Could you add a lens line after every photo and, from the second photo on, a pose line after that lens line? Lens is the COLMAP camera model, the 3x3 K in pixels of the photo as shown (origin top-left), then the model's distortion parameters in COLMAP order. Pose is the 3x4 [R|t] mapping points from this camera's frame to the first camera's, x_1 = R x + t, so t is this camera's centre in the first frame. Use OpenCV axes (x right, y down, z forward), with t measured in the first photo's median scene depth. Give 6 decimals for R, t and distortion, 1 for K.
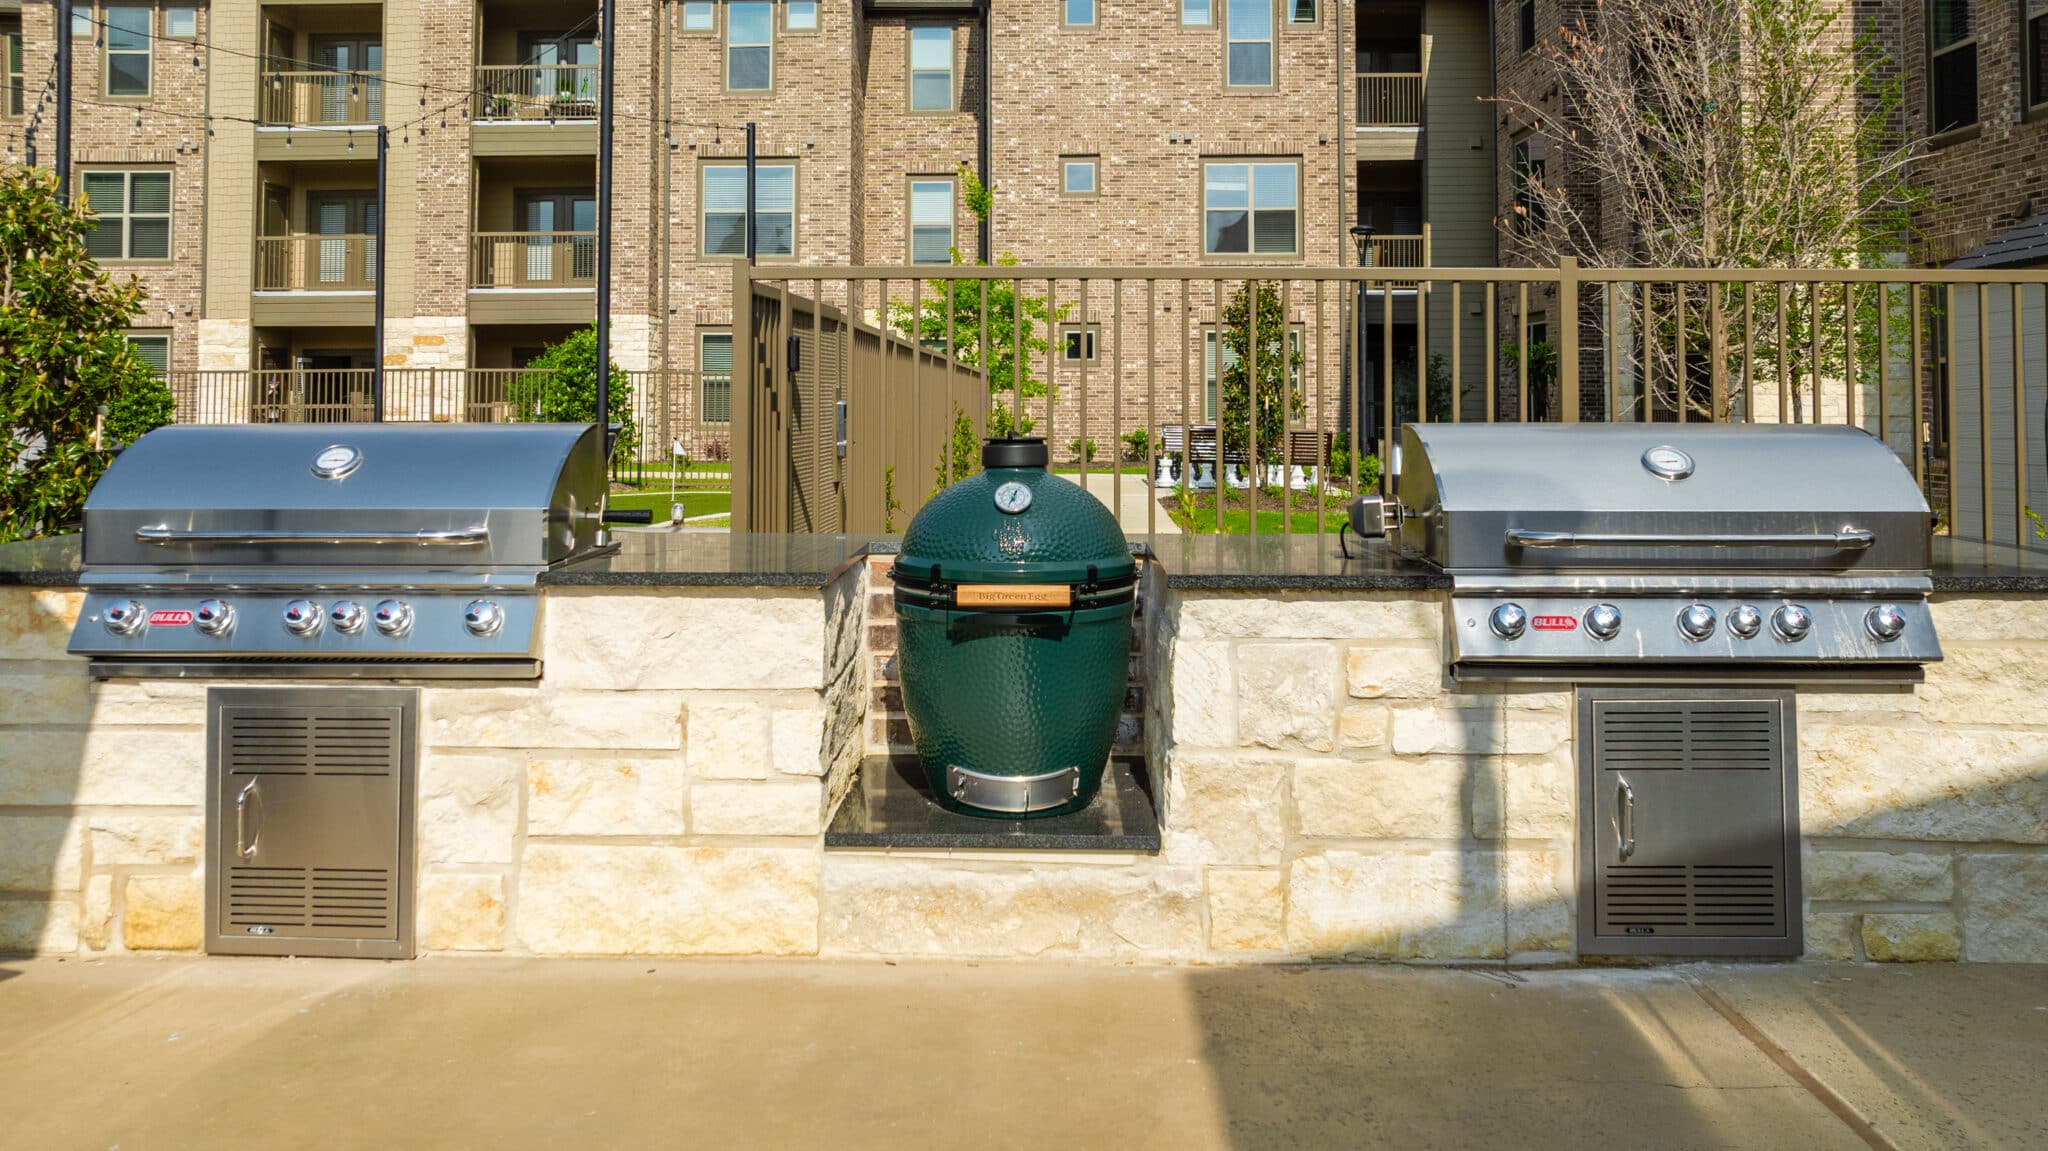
lens RADIAL K [[1540.4, 0, 1025.7], [0, 1540.4, 351.9], [0, 0, 1]] dist [0.005930, 0.001896]
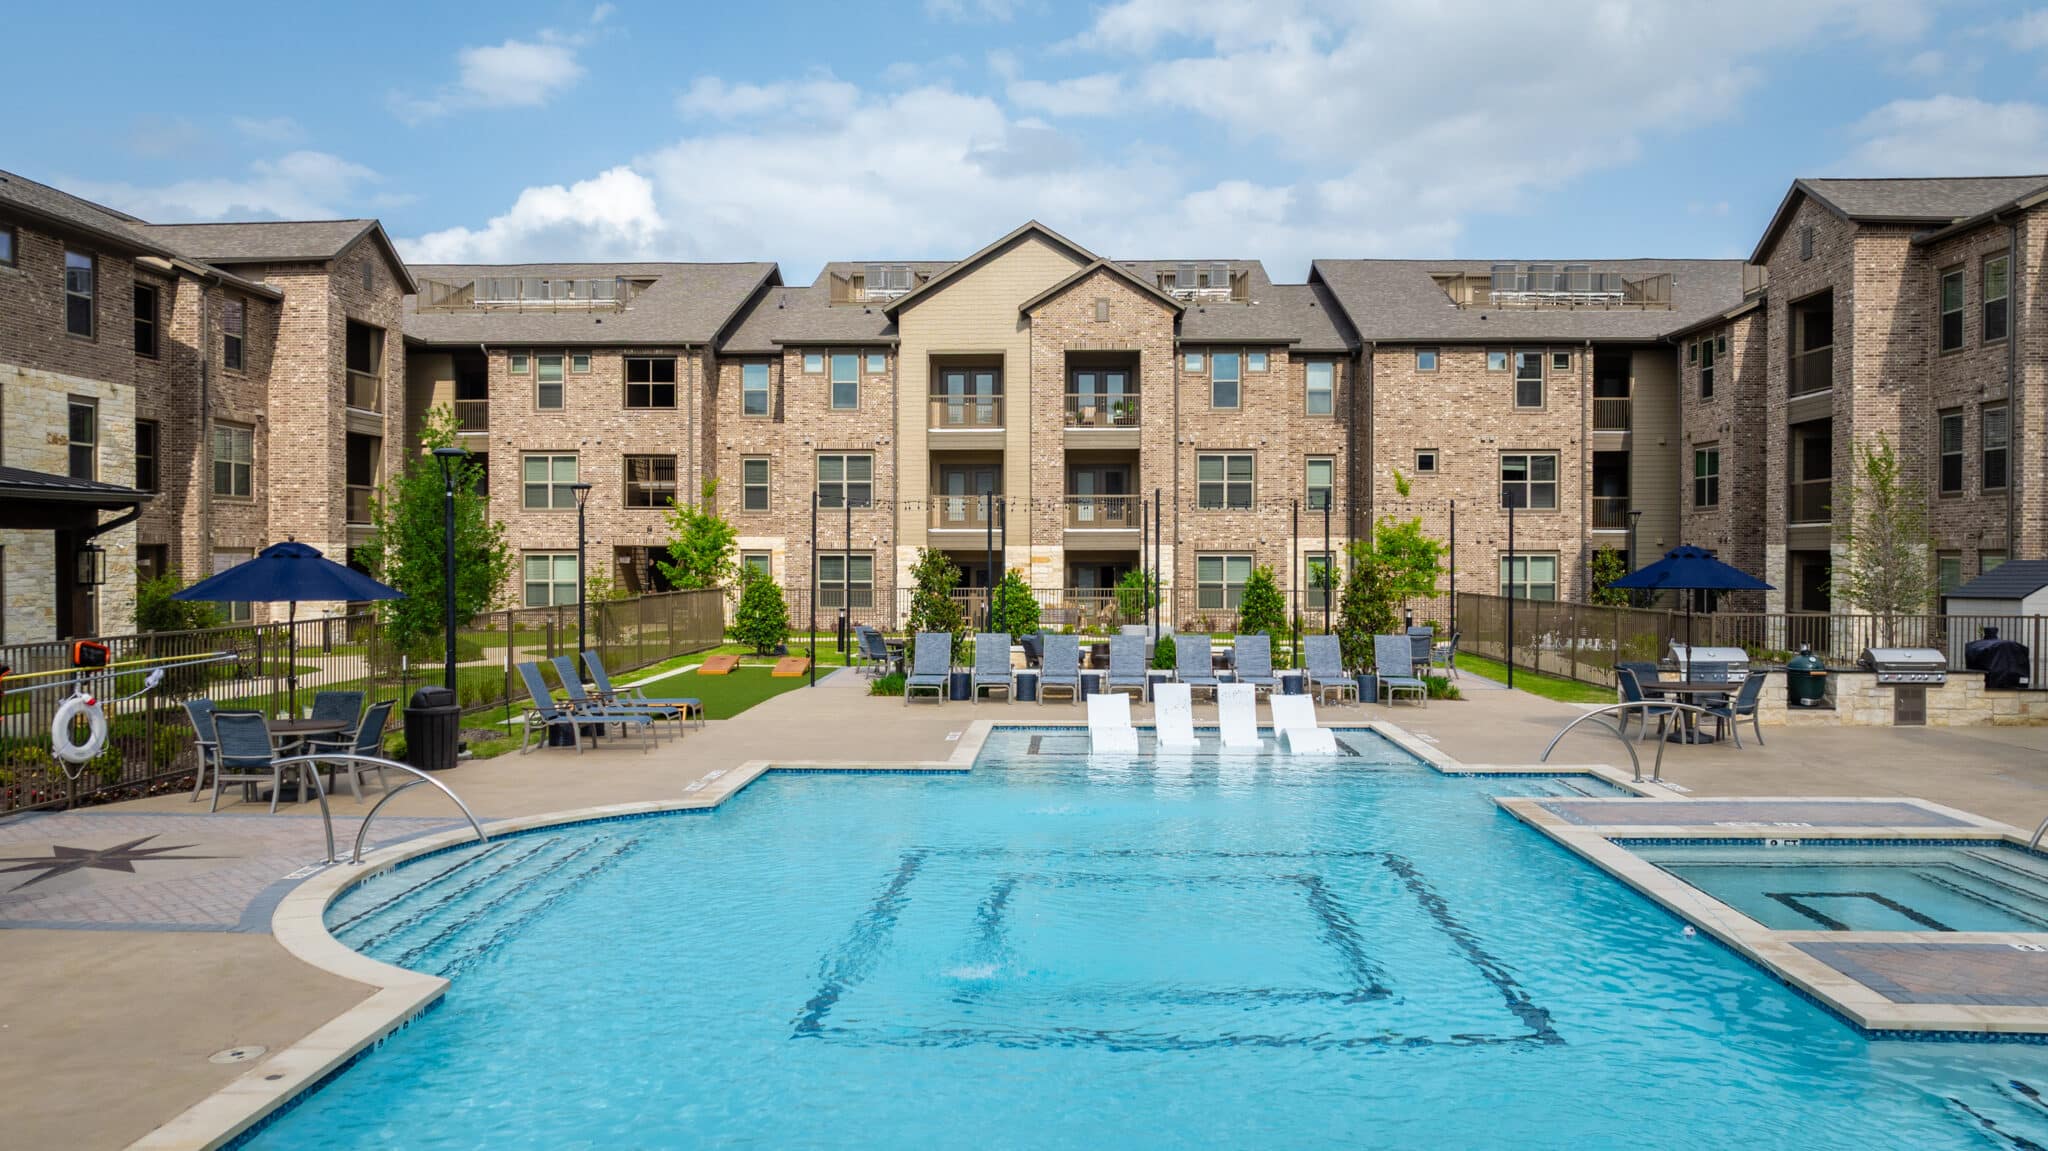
lens RADIAL K [[1542.7, 0, 1024.0], [0, 1542.7, 575.5], [0, 0, 1]] dist [0.002672, -0.003423]
pose [[0.999981, 0.004134, 0.004592, -0.405215], [-0.004339, 0.998946, 0.045697, -0.065640], [-0.004398, -0.045716, 0.998945, -0.665000]]
